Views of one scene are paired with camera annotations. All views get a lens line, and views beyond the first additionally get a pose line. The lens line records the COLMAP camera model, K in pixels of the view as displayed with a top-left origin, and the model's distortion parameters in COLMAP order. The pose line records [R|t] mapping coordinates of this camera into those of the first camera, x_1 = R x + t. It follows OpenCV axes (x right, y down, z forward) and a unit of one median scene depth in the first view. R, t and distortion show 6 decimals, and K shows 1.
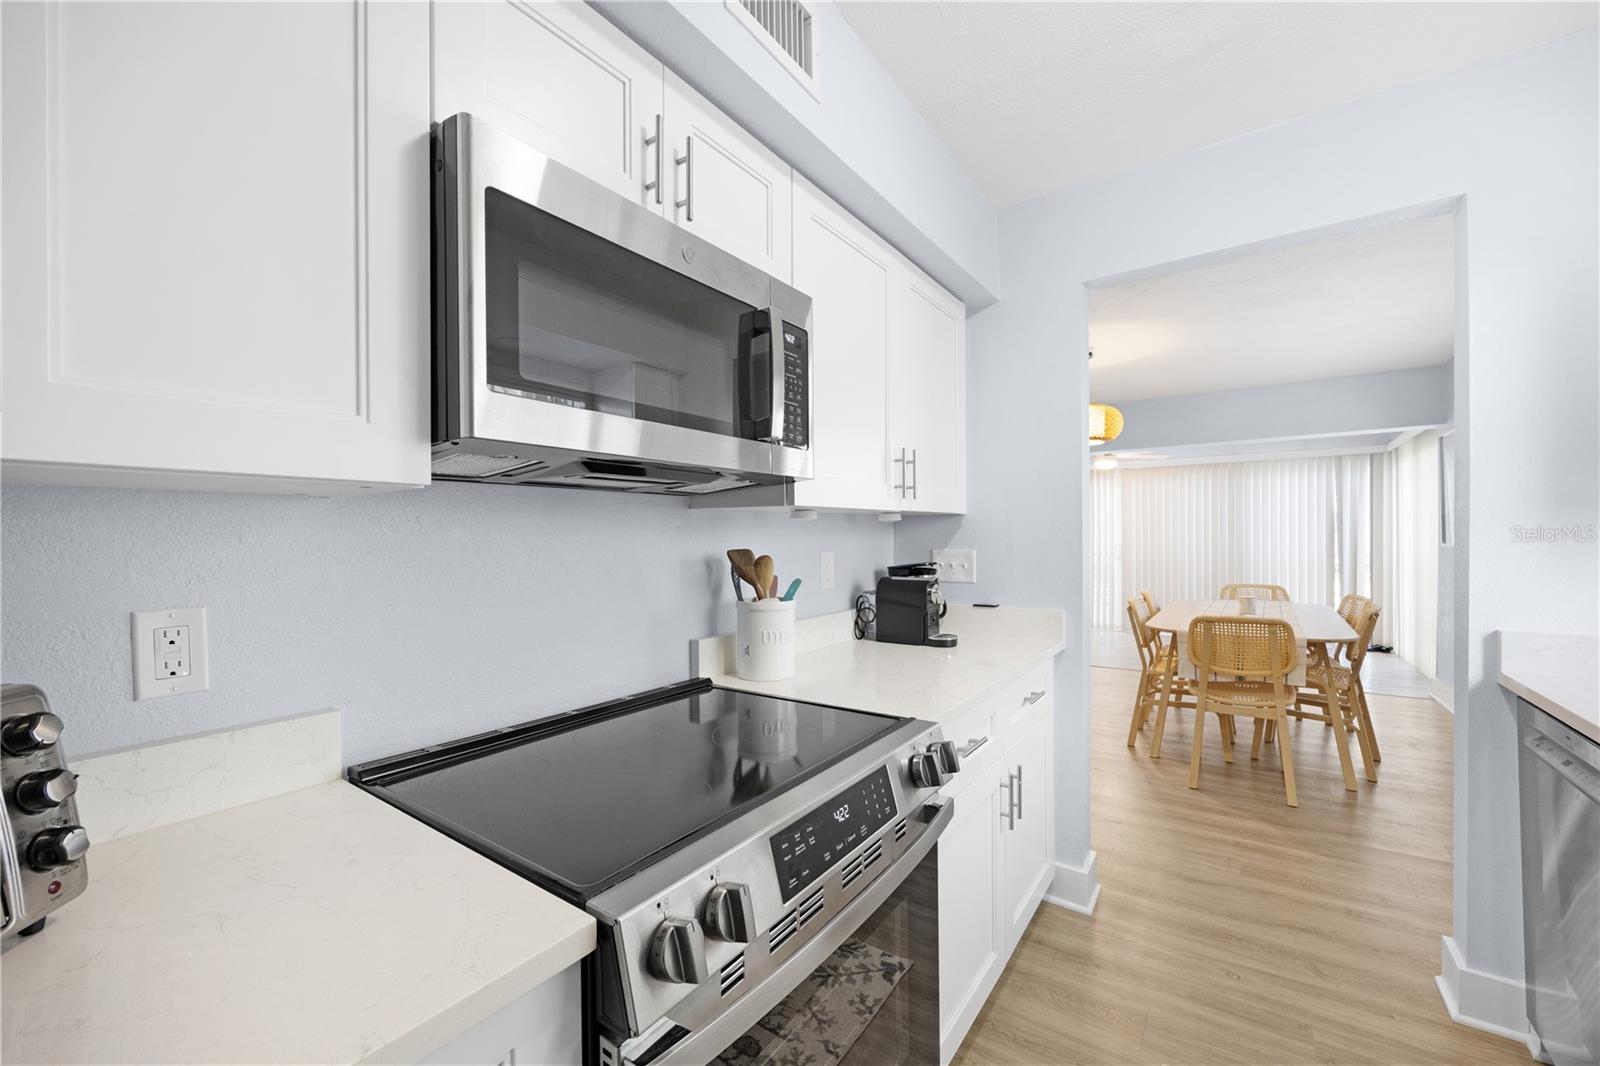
lens RADIAL K [[624.5, 0, 800.0], [0, 624.5, 533.0], [0, 0, 1]] dist [0.001342, -0.000225]
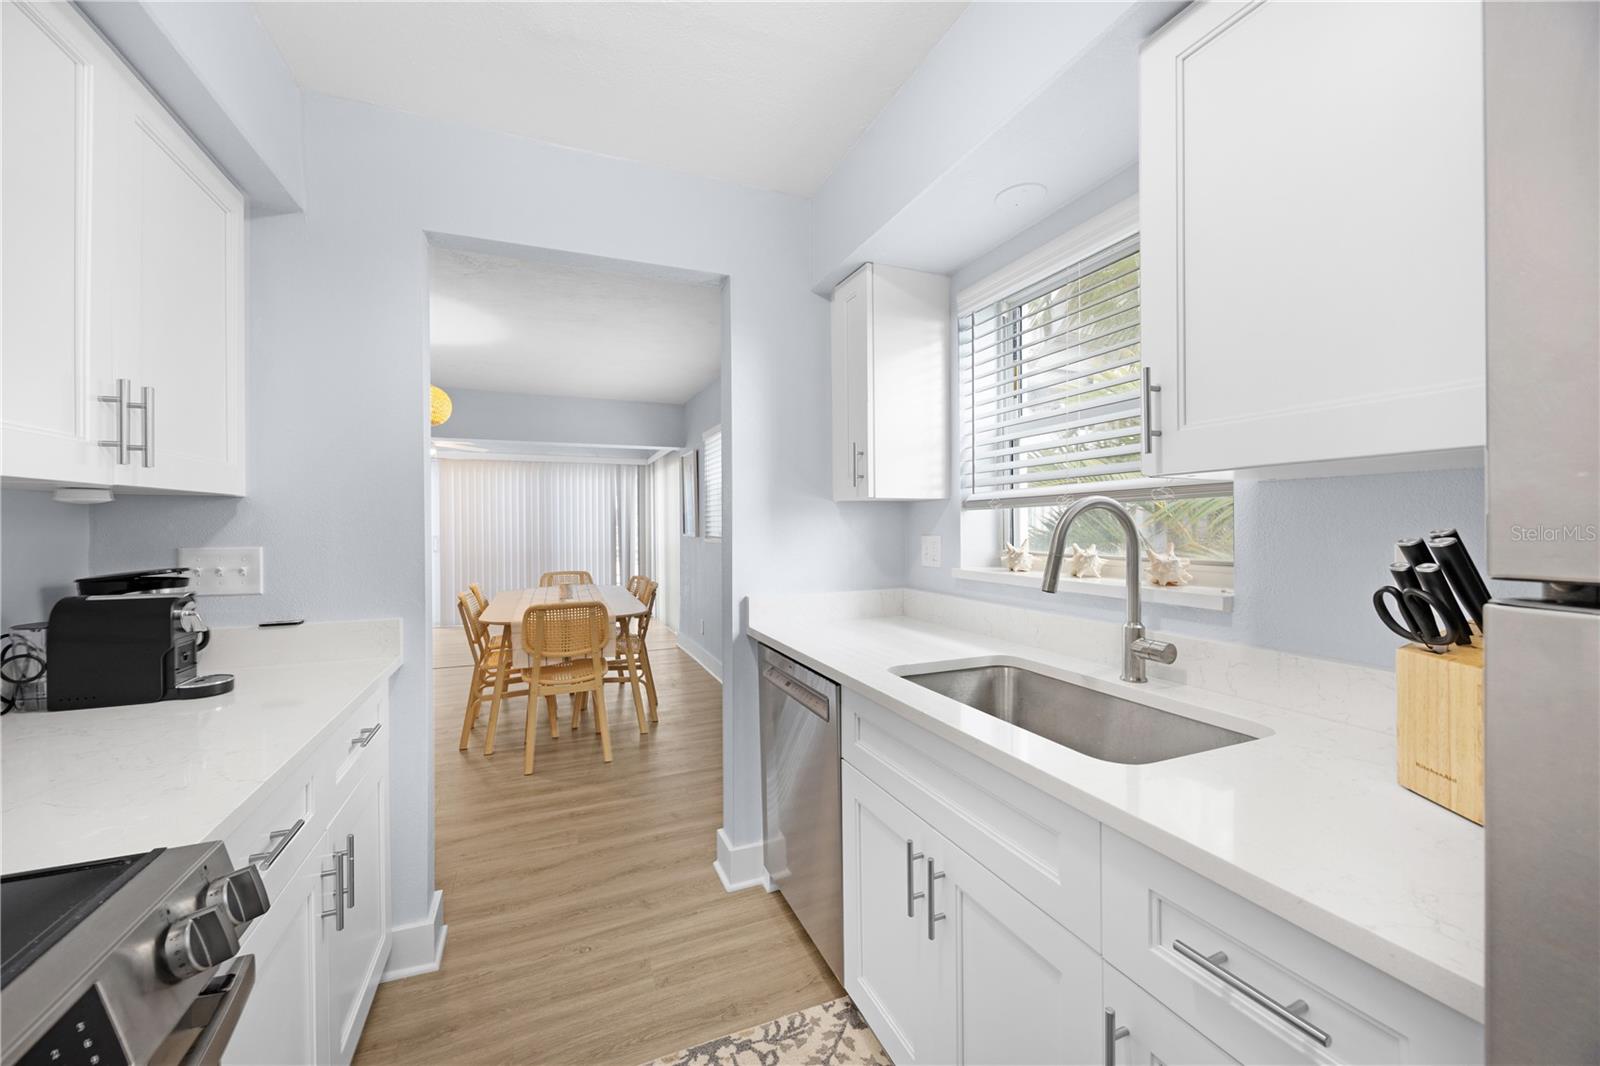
lens RADIAL K [[613.0, 0, 795.3], [0, 613.0, 529.8], [0, 0, 1]] dist [-0.002467, -0.000286]
pose [[0.527780, -0.001102, 0.849380, 0.008011], [-0.004430, 0.999982, 0.004050, 0.001214], [-0.849370, -0.005901, 0.527766, 0.111624]]
